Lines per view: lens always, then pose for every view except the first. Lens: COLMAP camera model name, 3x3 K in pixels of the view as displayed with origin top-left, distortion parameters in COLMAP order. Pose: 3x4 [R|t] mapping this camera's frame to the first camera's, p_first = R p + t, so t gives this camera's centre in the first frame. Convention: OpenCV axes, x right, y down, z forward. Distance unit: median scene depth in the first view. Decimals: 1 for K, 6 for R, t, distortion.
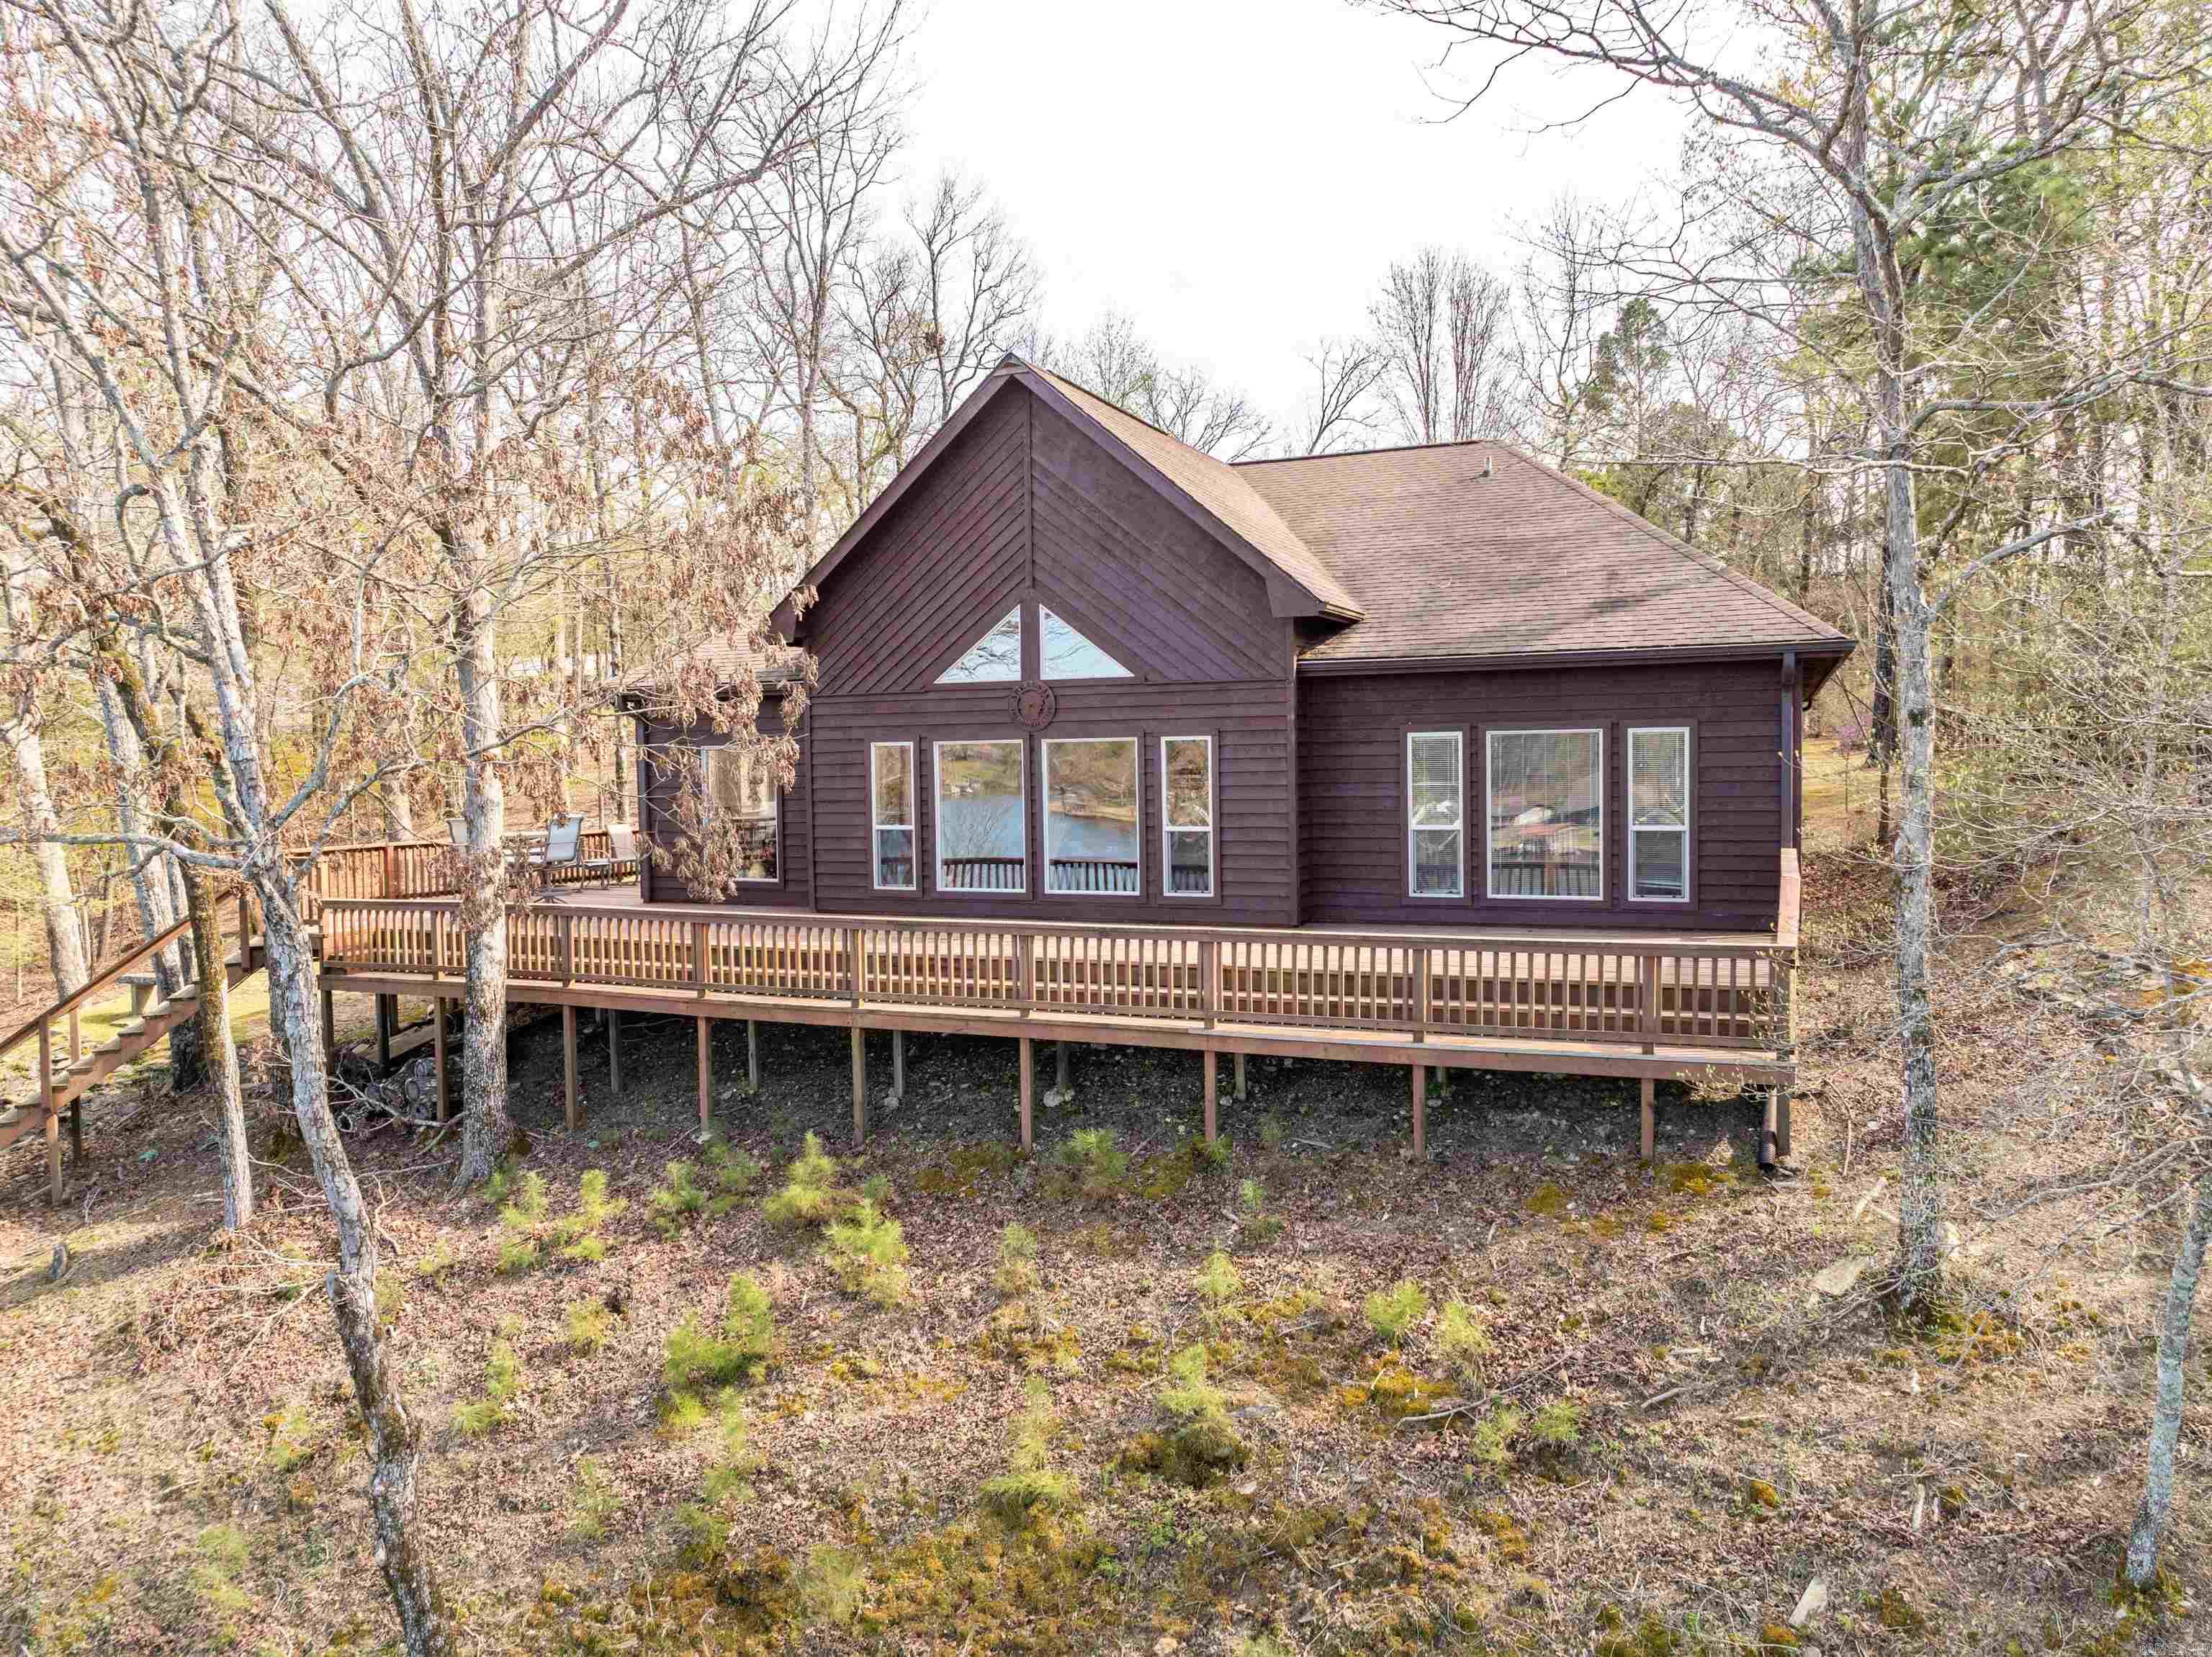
lens RADIAL K [[1539.3, 0, 1106.0], [0, 1539.3, 828.5], [0, 0, 1]] dist [-0.052317, 0.039908]
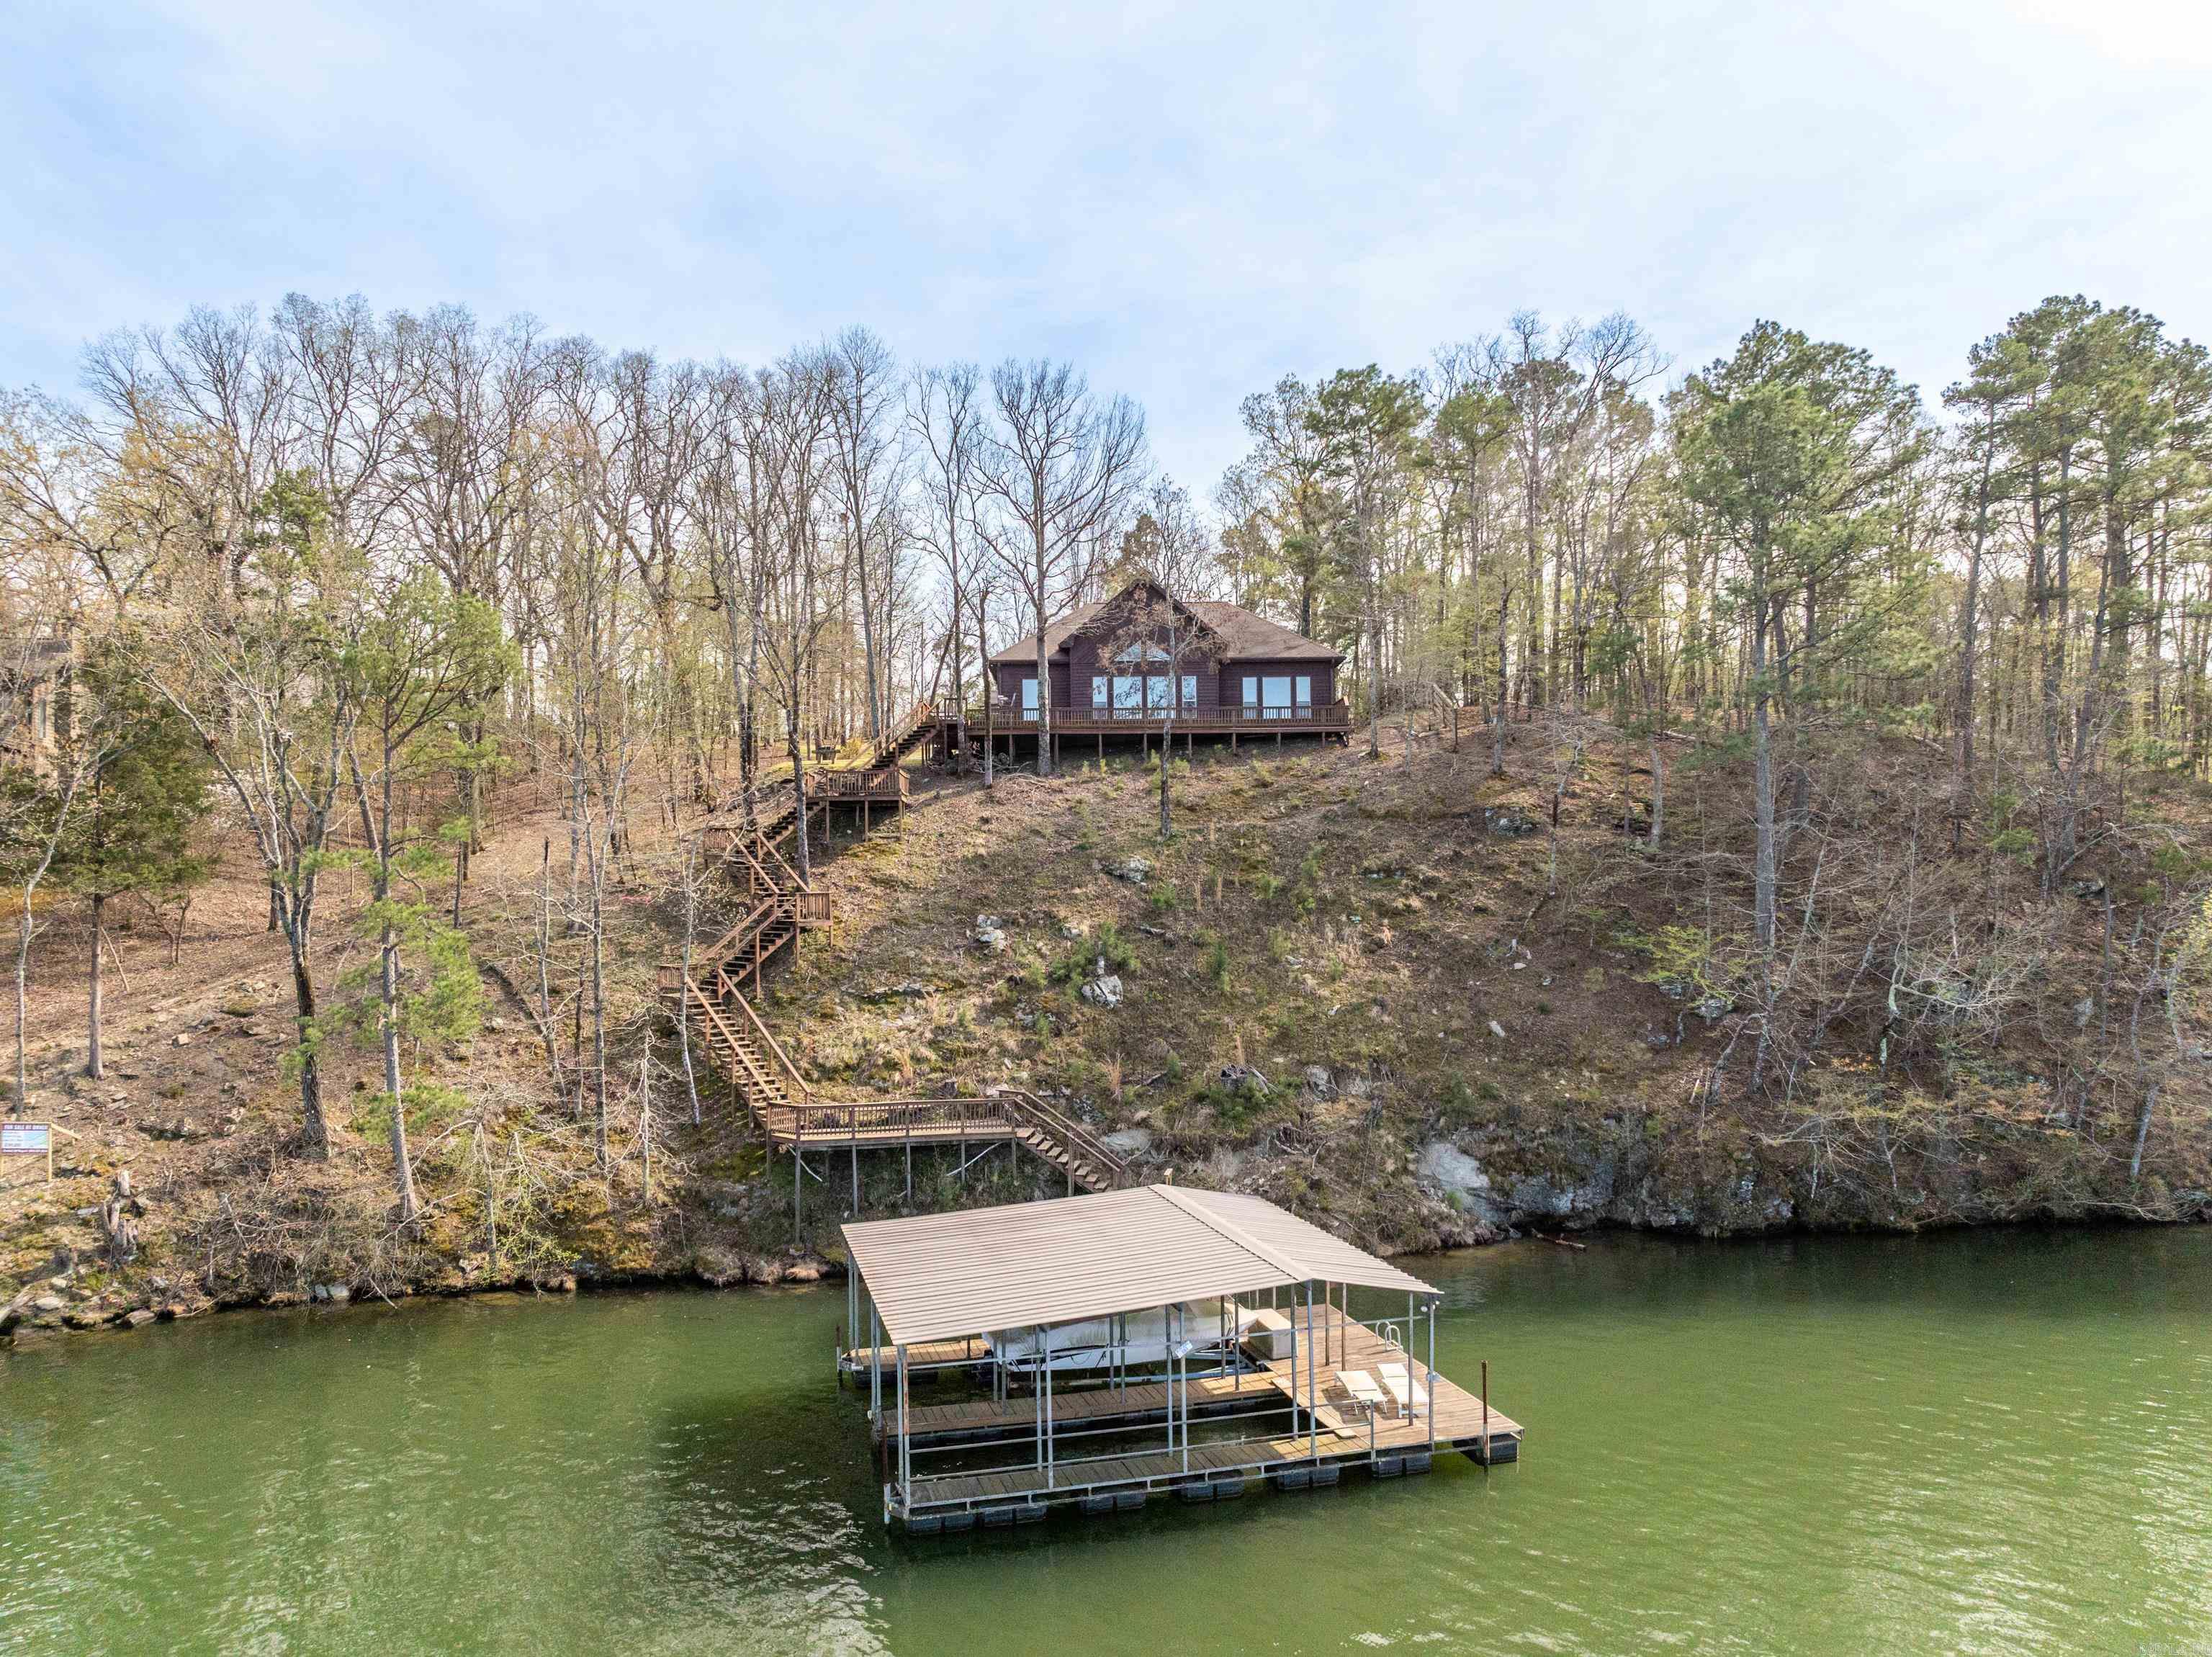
lens RADIAL K [[1539.3, 0, 1106.0], [0, 1539.3, 828.5], [0, 0, 1]] dist [-0.052317, 0.039908]
pose [[0.916312, 0.014797, 0.400191, -1.704387], [0.018290, 0.996728, -0.078731, 0.630560], [-0.400046, 0.079461, 0.913044, -2.434947]]
